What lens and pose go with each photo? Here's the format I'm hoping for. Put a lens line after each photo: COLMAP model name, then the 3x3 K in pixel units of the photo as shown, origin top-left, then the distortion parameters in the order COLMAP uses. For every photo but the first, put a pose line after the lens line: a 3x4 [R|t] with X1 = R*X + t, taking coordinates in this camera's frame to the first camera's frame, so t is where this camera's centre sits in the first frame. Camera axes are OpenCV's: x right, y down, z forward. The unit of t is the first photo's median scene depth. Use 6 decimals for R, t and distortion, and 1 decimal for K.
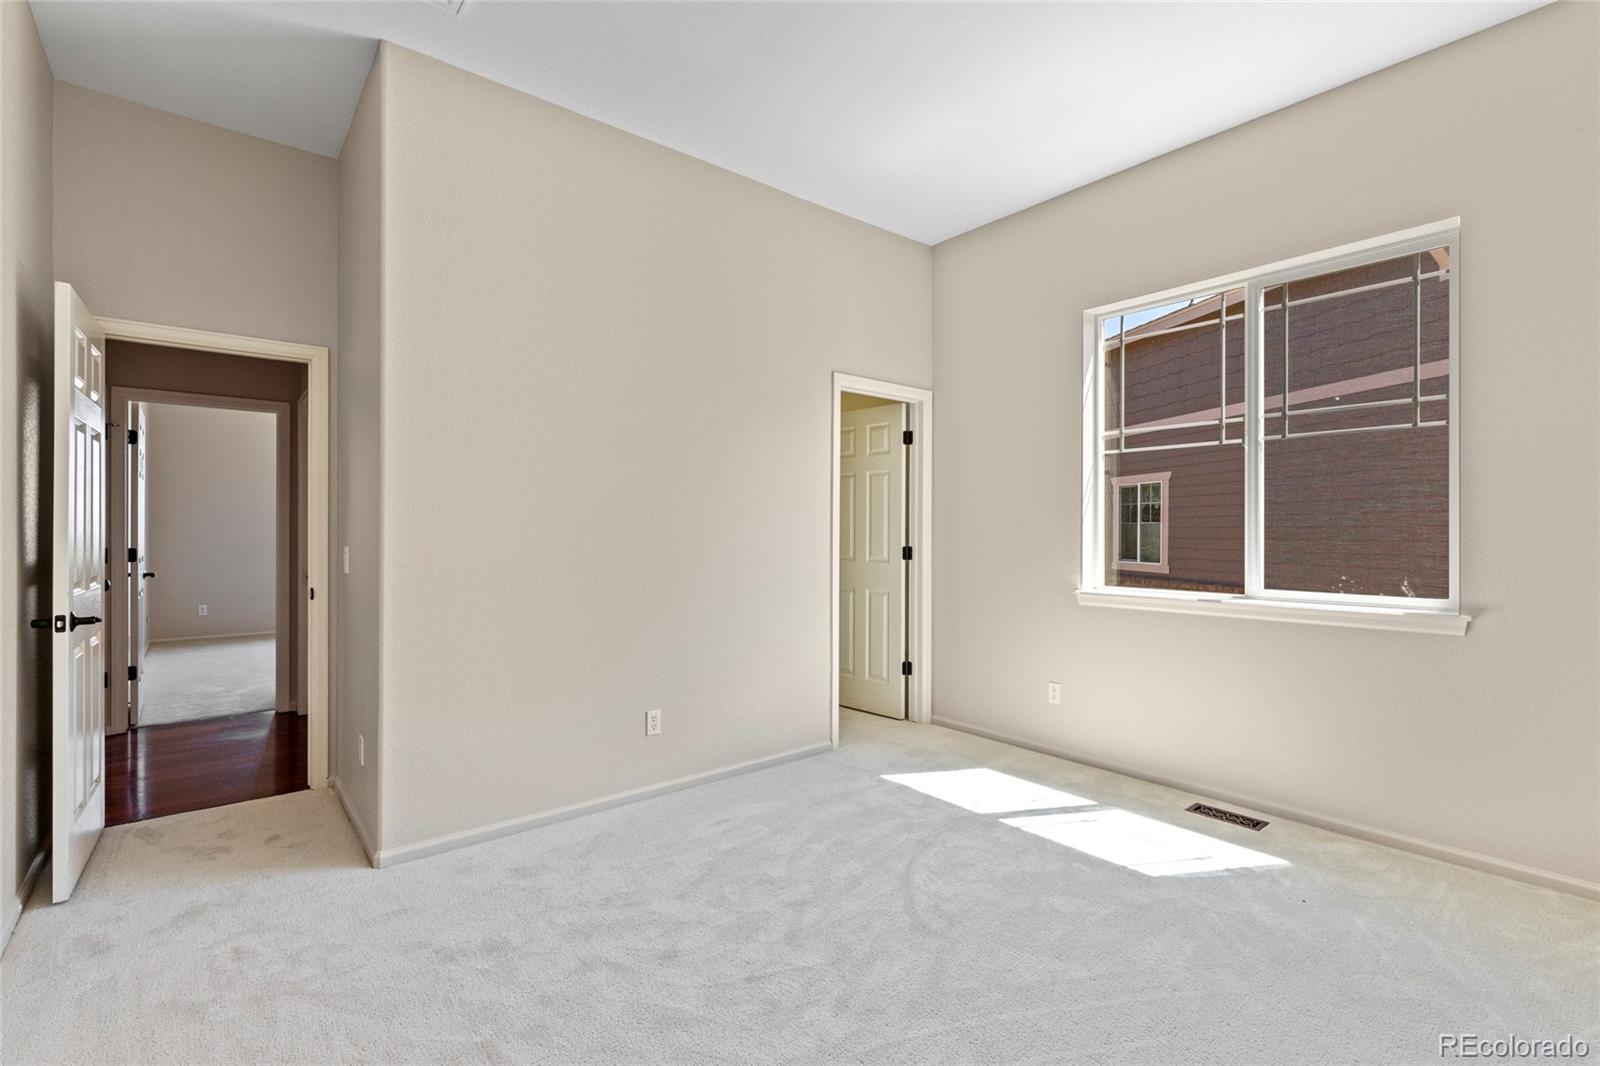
lens RADIAL K [[718.3, 0, 795.3], [0, 718.3, 531.3], [0, 0, 1]] dist [0.004989, -0.000418]
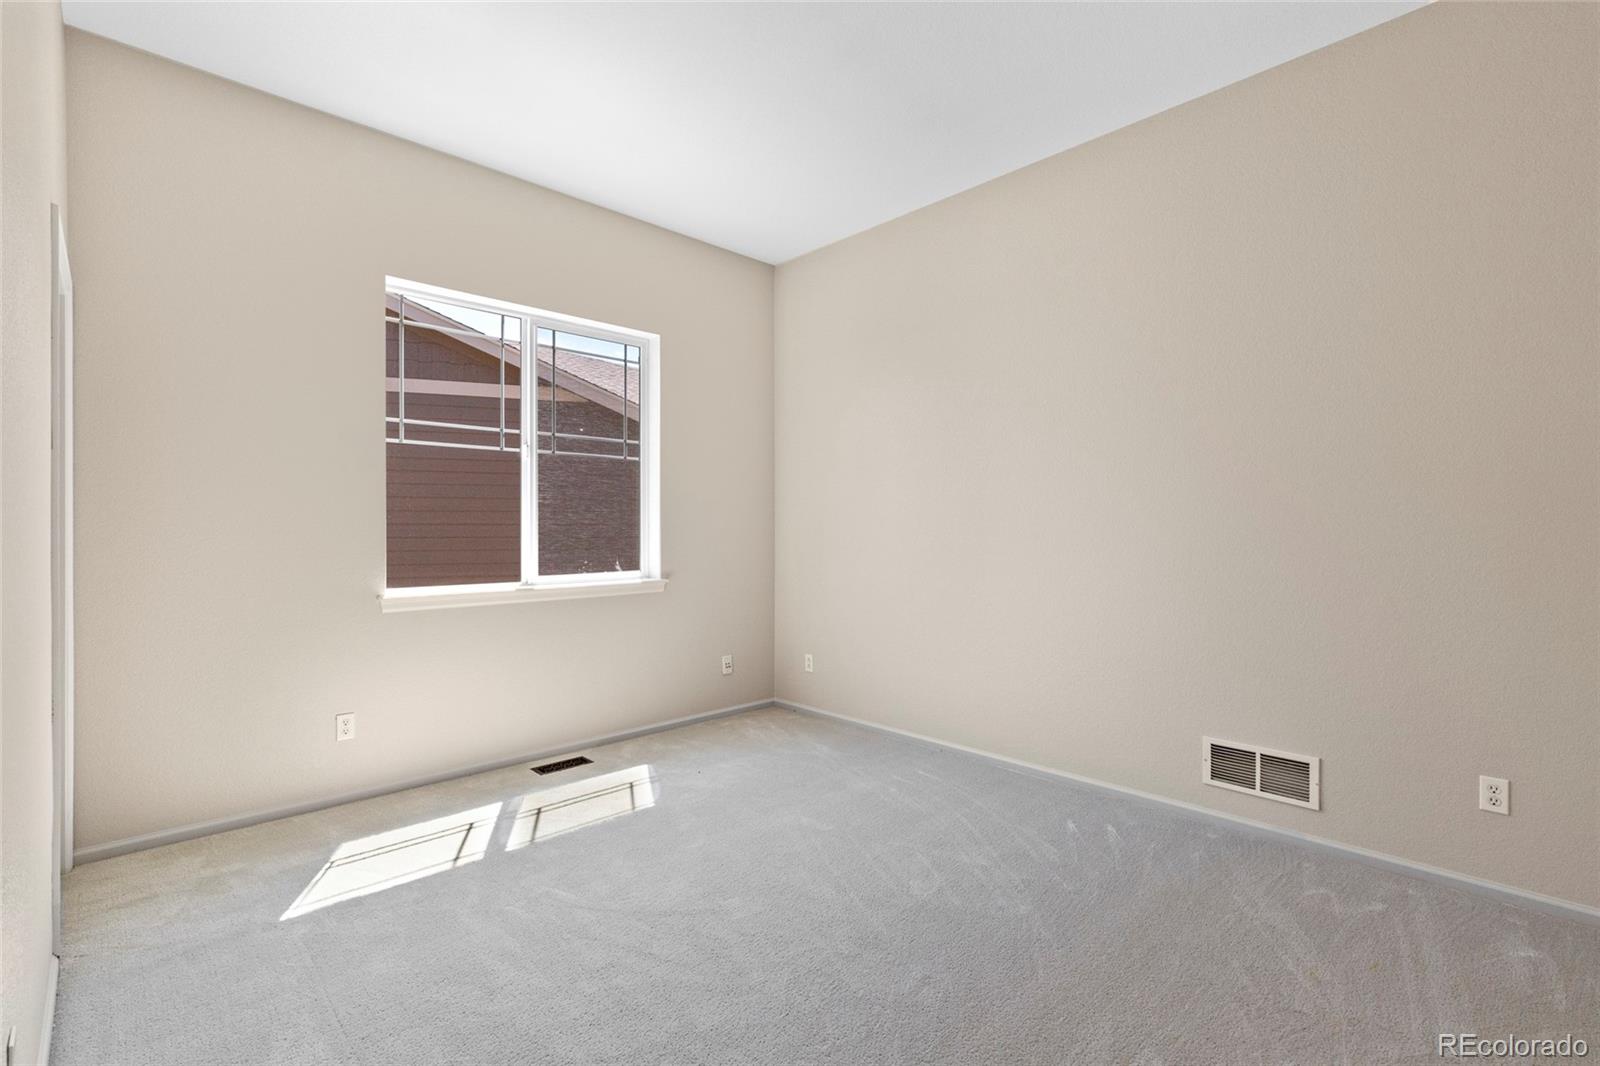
lens RADIAL K [[718.3, 0, 795.3], [0, 718.3, 531.3], [0, 0, 1]] dist [0.004989, -0.000418]
pose [[-0.067795, -0.004704, 0.997688, -0.597190], [0.002761, 0.999984, 0.004903, 0.000664], [-0.997695, 0.003087, -0.067781, 0.665382]]
